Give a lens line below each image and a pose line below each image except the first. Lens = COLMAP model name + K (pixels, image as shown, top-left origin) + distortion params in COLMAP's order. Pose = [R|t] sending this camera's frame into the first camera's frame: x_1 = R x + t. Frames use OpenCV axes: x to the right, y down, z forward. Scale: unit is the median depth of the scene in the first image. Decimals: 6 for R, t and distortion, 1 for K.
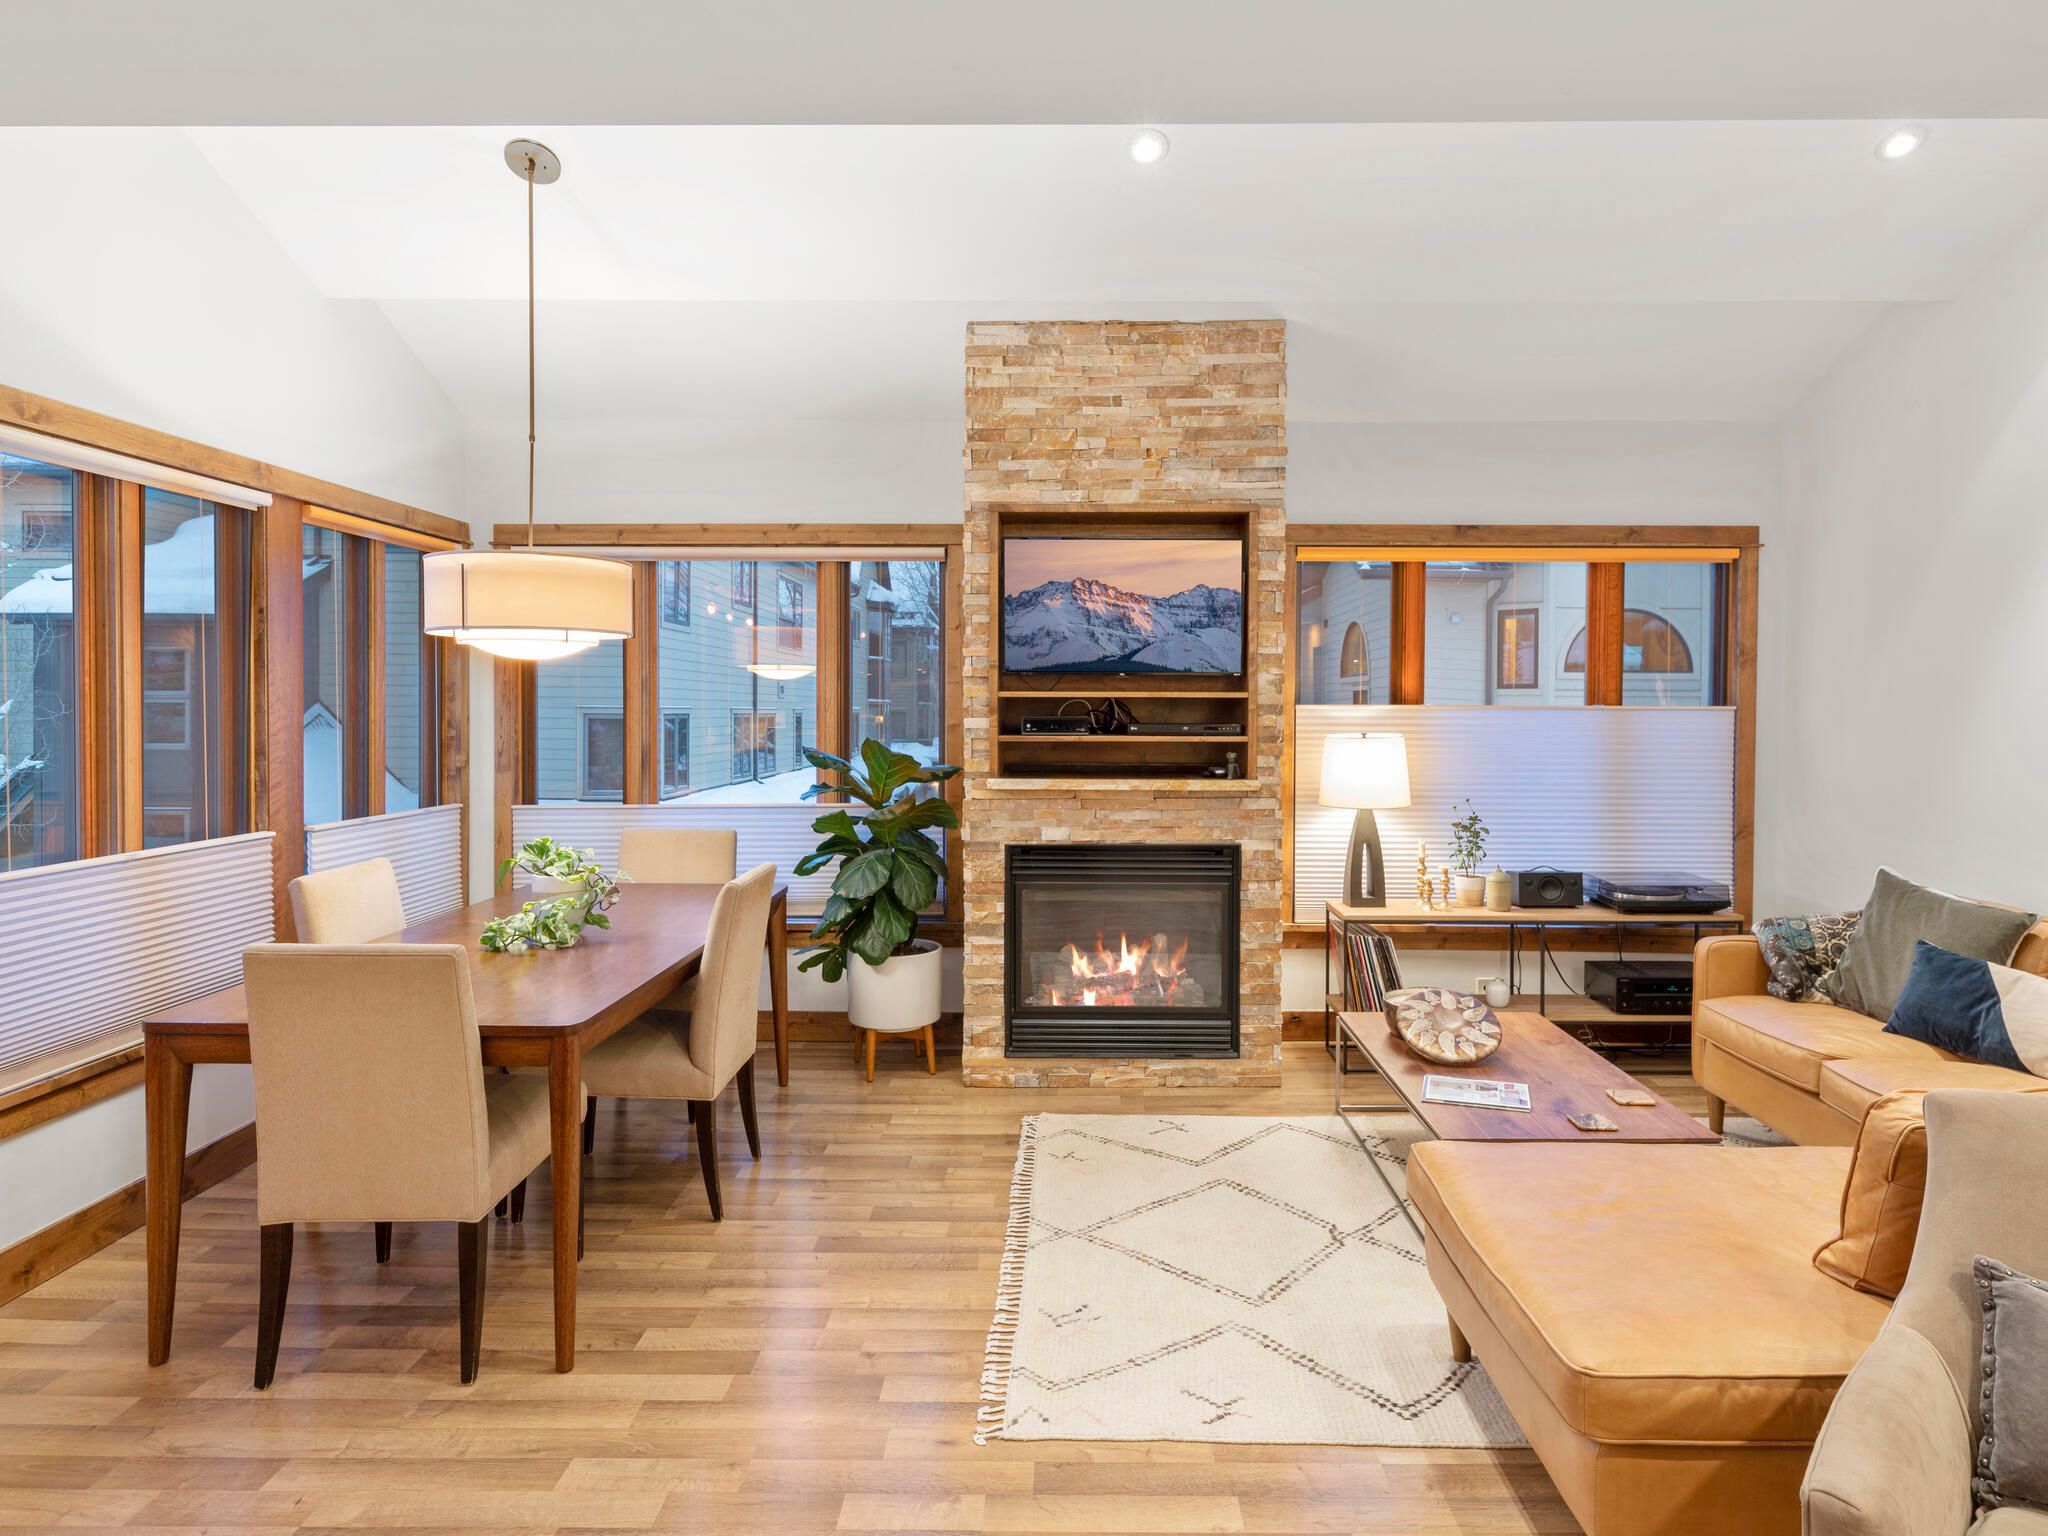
lens RADIAL K [[1197.0, 0, 1064.4], [0, 1197.0, 724.9], [0, 0, 1]] dist [0.000945, 0.000014]
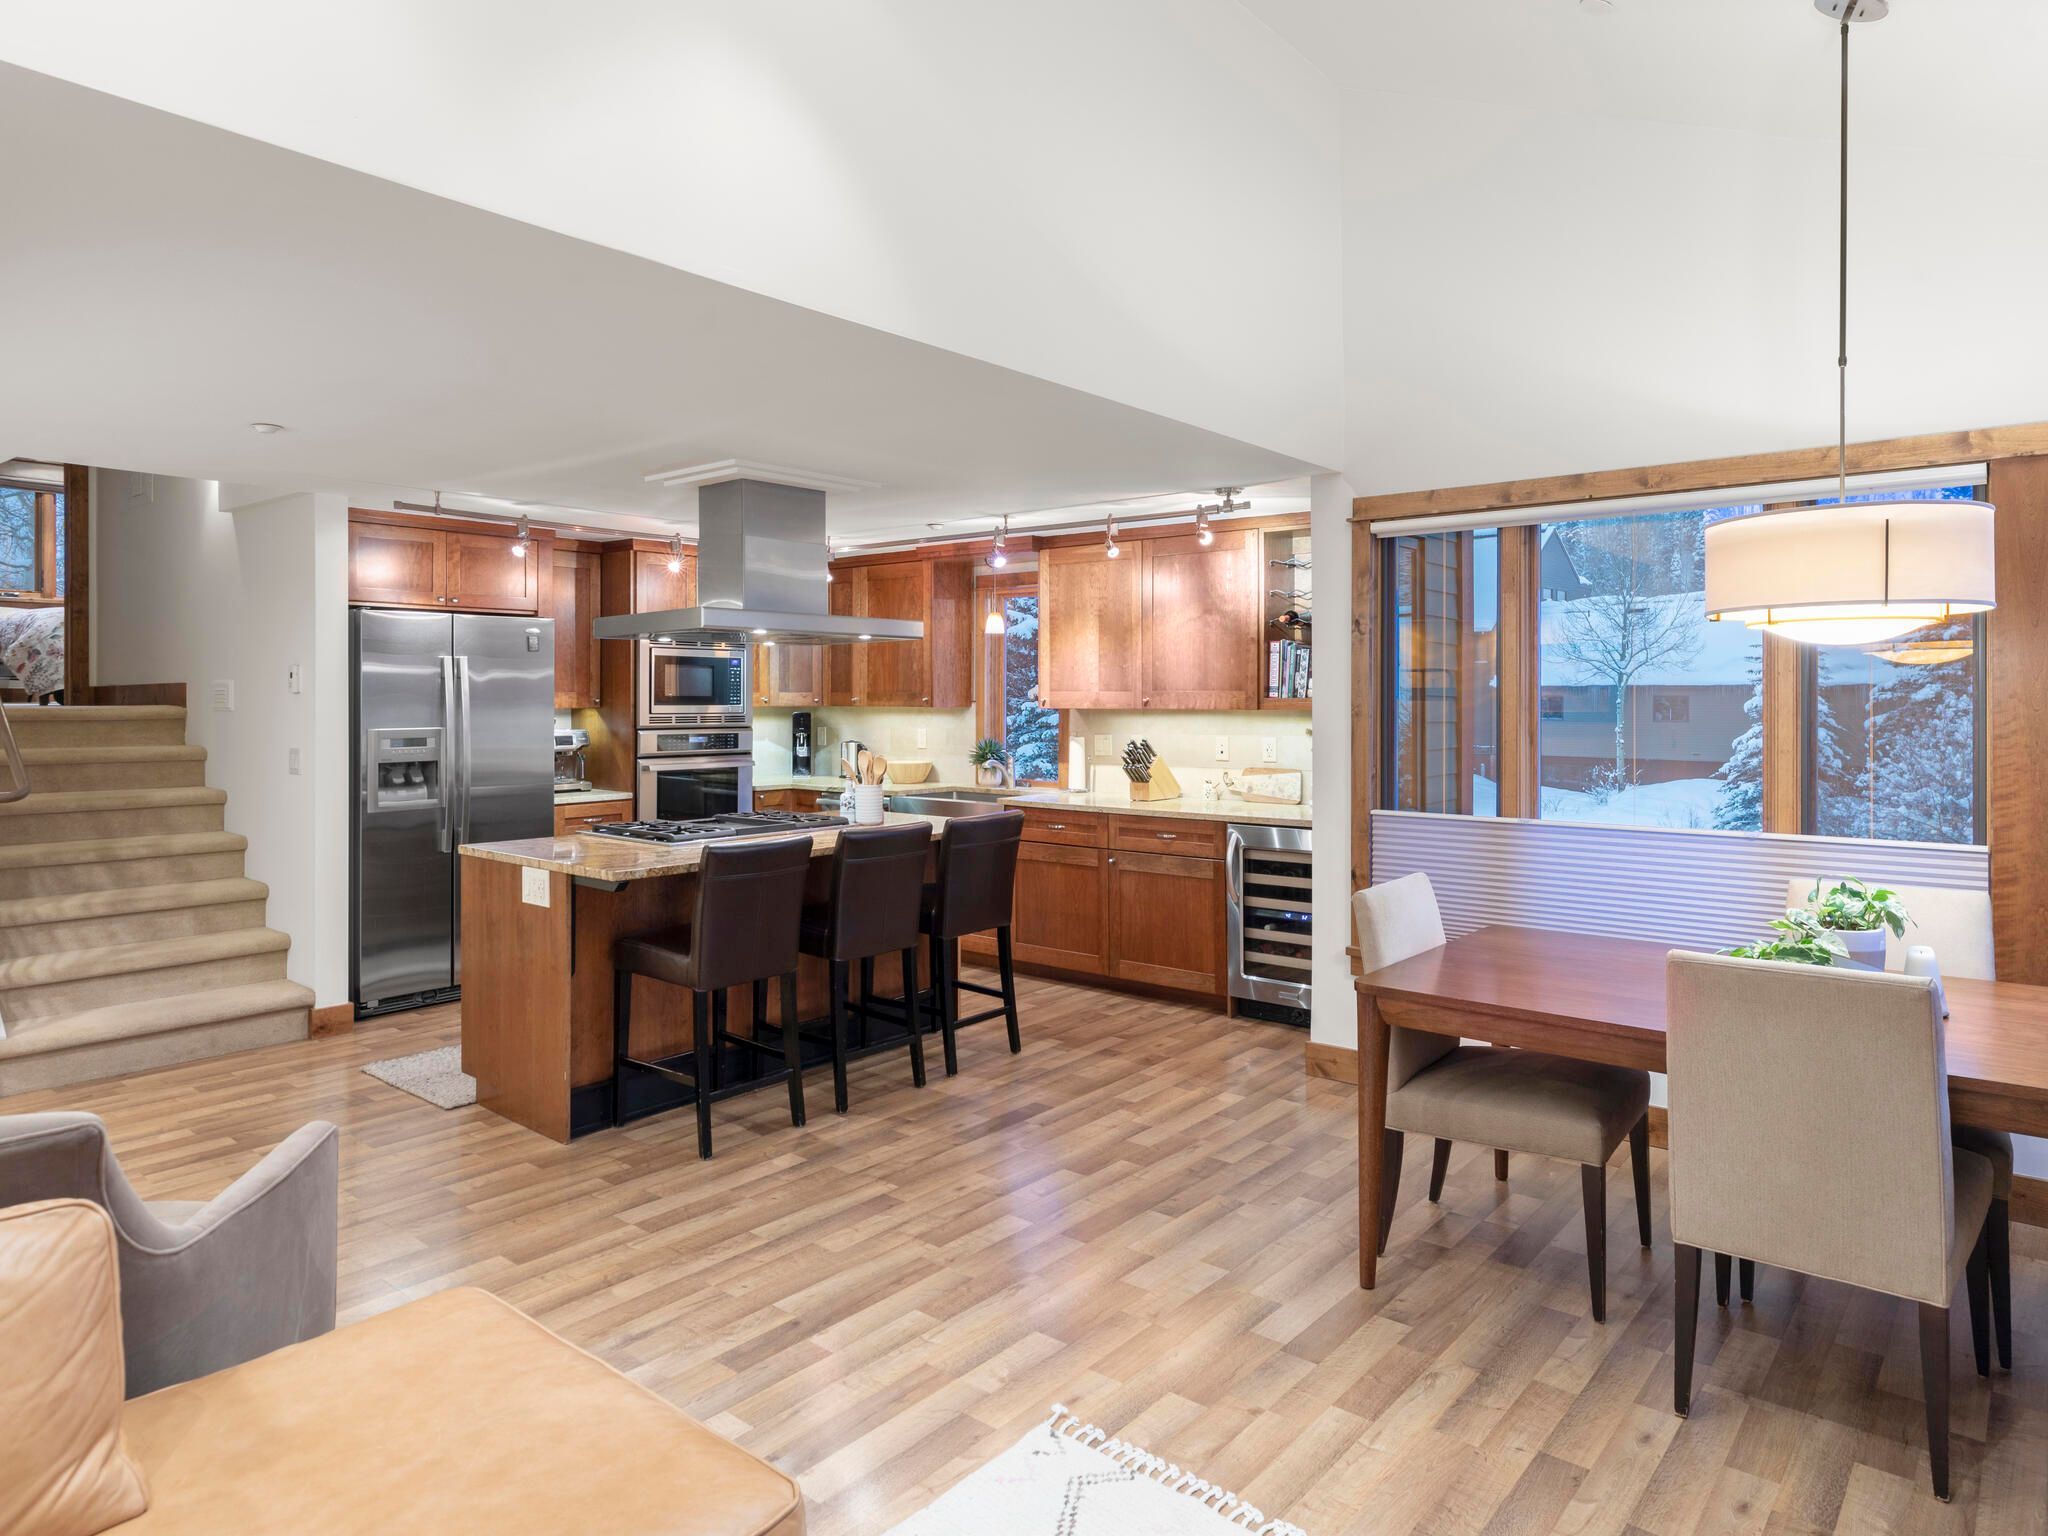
lens RADIAL K [[1220.9, 0, 1029.5], [0, 1220.9, 693.9], [0, 0, 1]] dist [0.005747, 0.000341]
pose [[-0.637921, -0.004043, -0.770091, 0.404401], [-0.012920, 0.999902, 0.005454, -0.016071], [0.769993, 0.013429, -0.637911, 0.877864]]
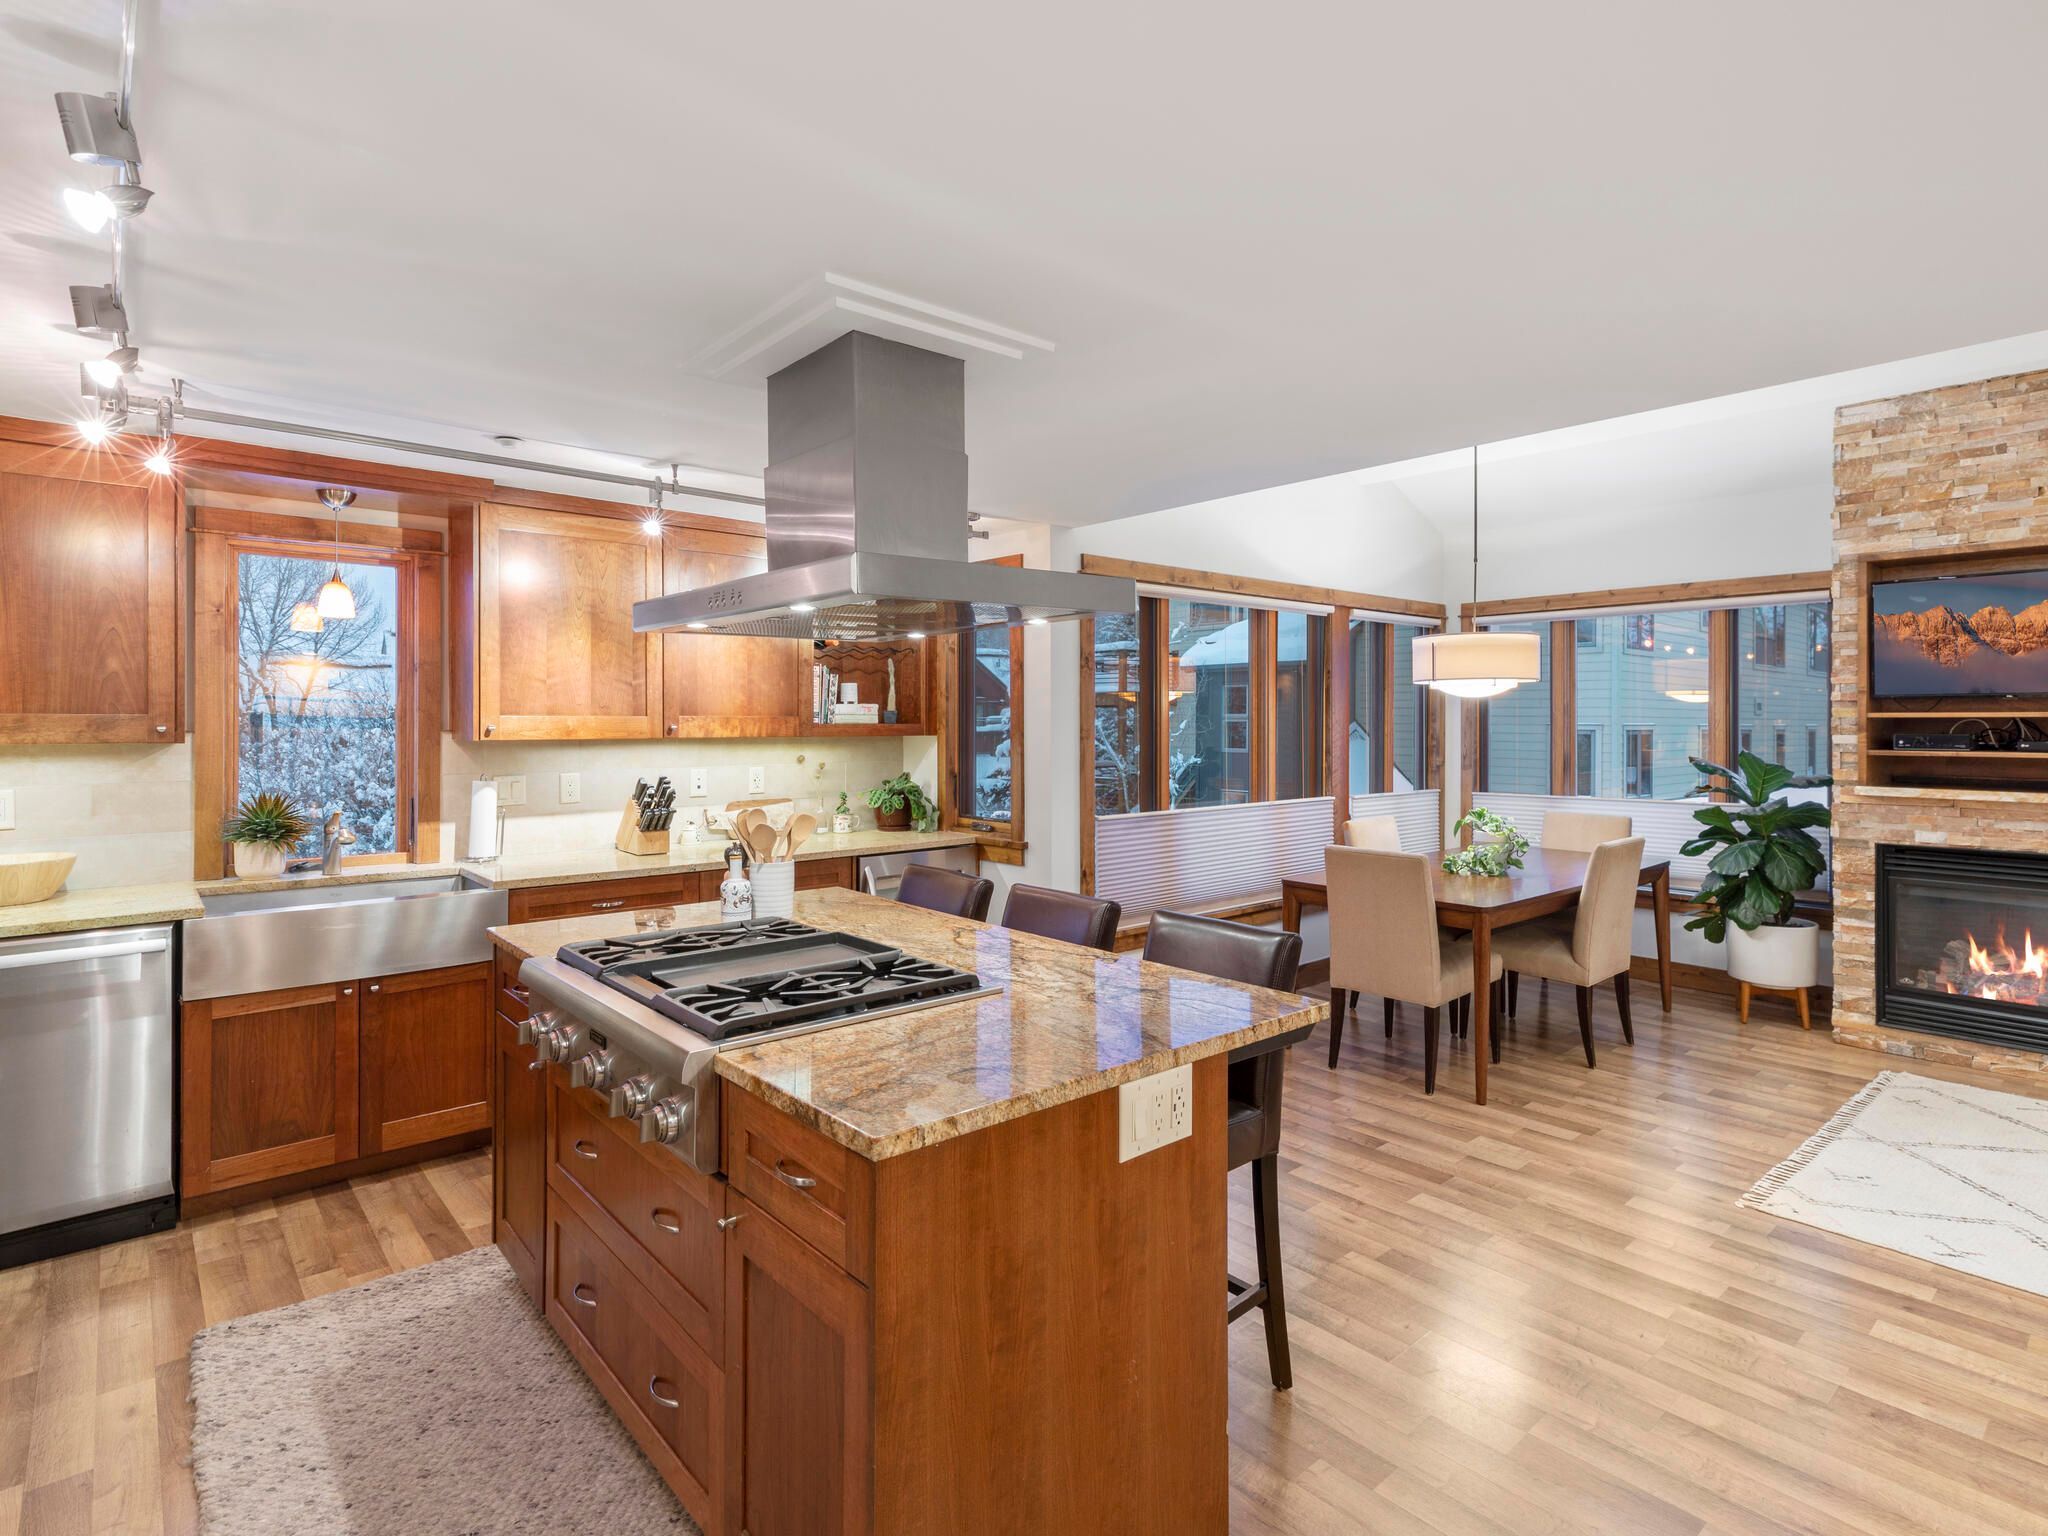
lens RADIAL K [[1065.3, 0, 1032.8], [0, 1065.3, 720.6], [0, 0, 1]] dist [0.000685, 0.001017]
pose [[0.659773, -0.003912, -0.751455, 0.192871], [-0.009146, 0.999871, -0.013235, 0.001141], [0.751409, 0.015605, 0.659652, -0.315918]]
